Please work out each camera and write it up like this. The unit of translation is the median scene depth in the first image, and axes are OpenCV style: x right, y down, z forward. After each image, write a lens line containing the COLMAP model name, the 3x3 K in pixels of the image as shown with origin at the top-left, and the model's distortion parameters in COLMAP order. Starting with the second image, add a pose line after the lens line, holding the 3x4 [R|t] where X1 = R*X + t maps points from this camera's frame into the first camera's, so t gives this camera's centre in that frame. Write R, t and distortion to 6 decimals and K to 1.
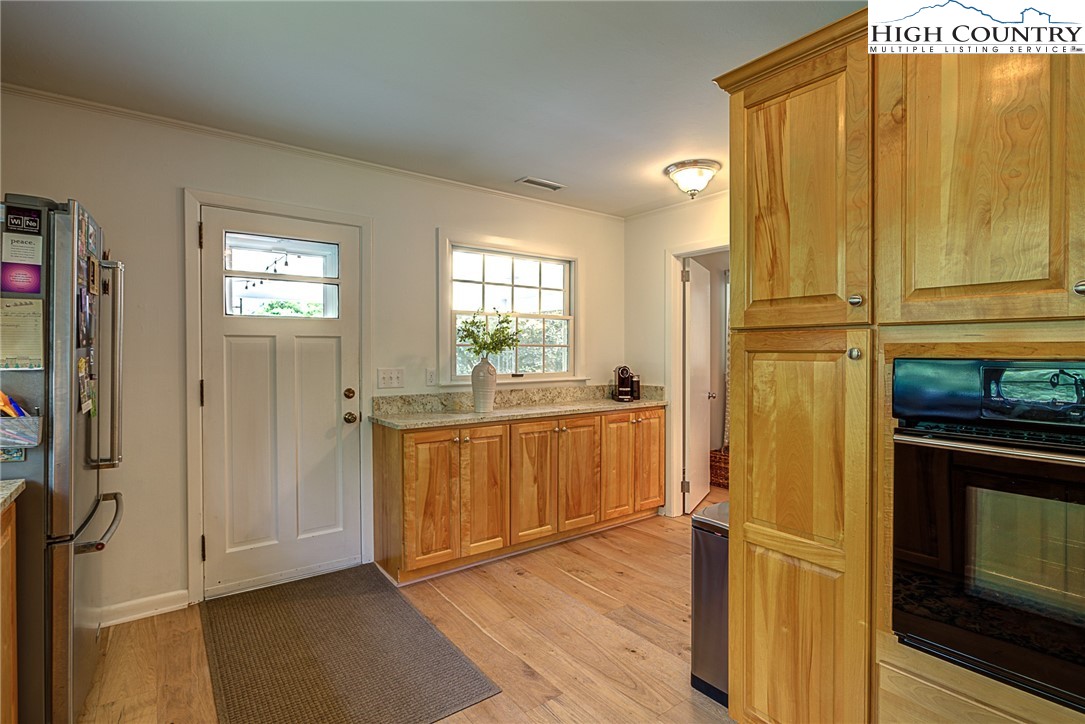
lens RADIAL K [[529.5, 0, 542.5], [0, 529.5, 362.0], [0, 0, 1]] dist [-0.009636, 0.001350]
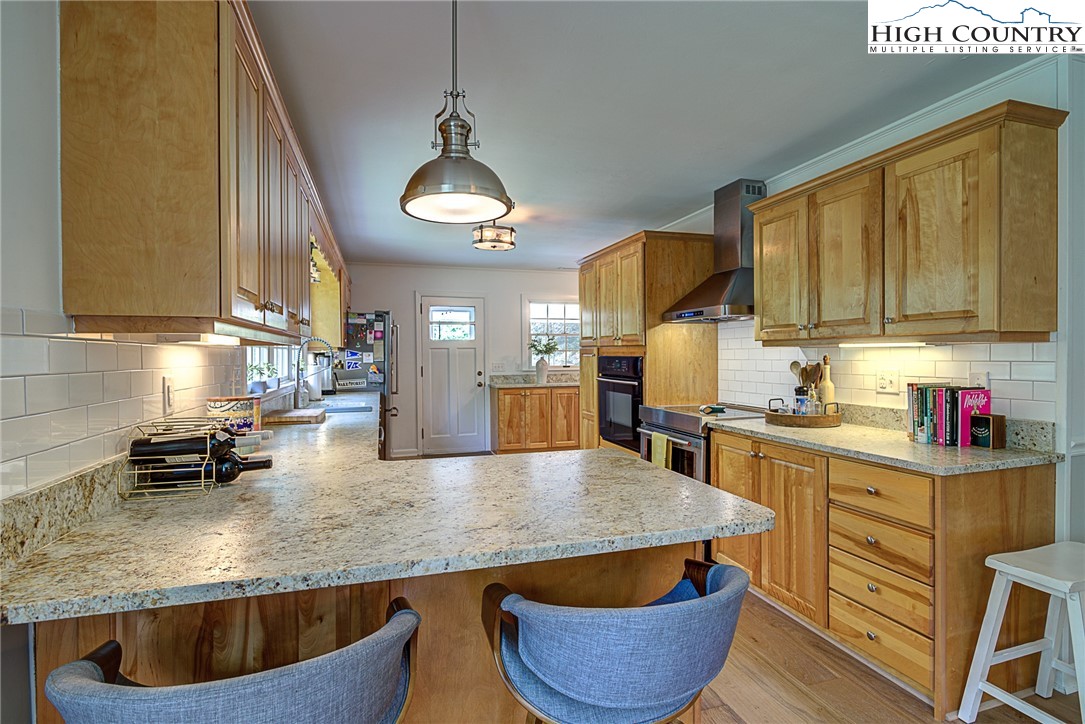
lens RADIAL K [[529.5, 0, 542.5], [0, 529.5, 362.0], [0, 0, 1]] dist [-0.009636, 0.001350]
pose [[0.944643, -0.004042, -0.328074, 0.620301], [0.003424, 0.999991, -0.002460, 0.018371], [0.328081, 0.001200, 0.944649, -1.023600]]
